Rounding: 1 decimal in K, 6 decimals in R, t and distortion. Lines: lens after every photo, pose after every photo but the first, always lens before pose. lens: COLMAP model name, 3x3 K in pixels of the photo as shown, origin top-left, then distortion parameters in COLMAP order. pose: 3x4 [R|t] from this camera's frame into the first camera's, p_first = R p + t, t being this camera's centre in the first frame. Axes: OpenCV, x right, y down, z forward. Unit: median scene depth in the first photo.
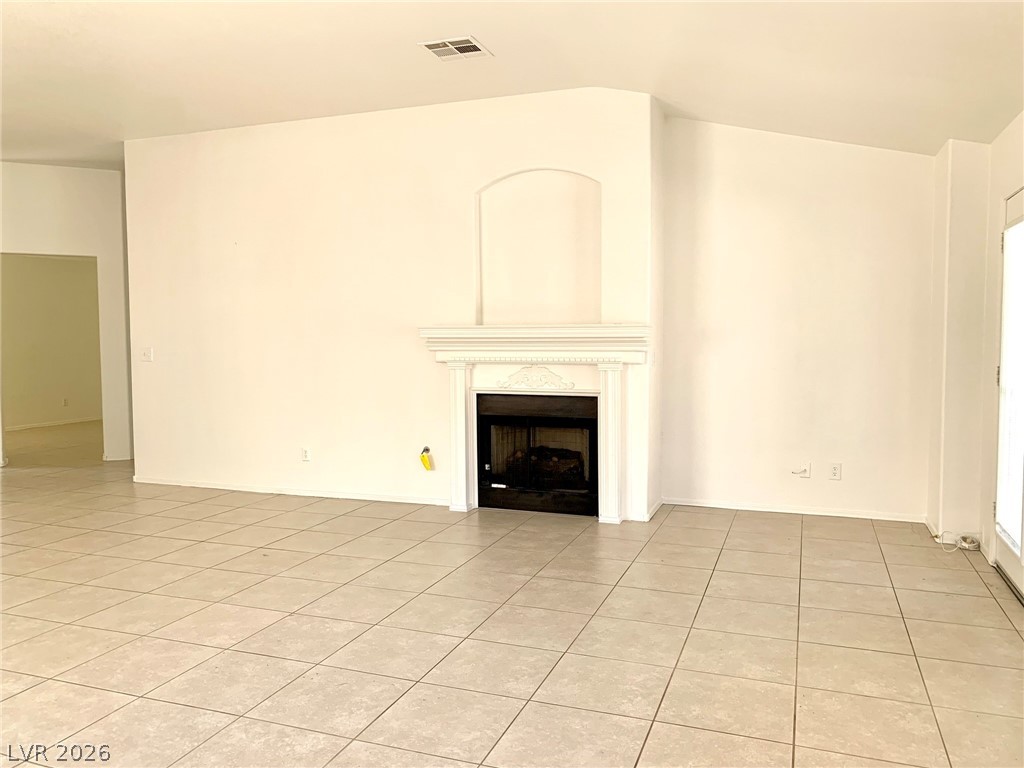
lens RADIAL K [[784.0, 0, 514.9], [0, 784.0, 392.5], [0, 0, 1]] dist [0.044626, -0.037412]
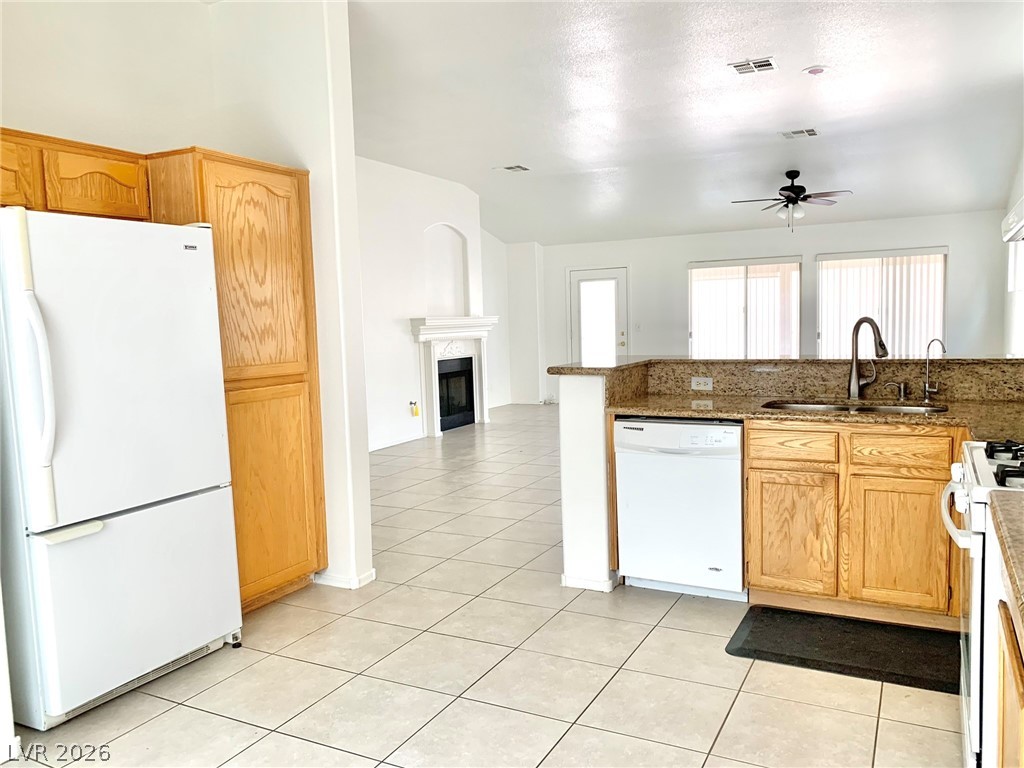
lens RADIAL K [[784.0, 0, 520.2], [0, 784.0, 391.5], [0, 0, 1]] dist [0.044626, -0.037412]
pose [[0.128032, -0.095377, 0.987173, -2.113526], [0.108542, 0.990734, 0.081643, -0.064995], [-0.985813, 0.096697, 0.137198, 0.840774]]
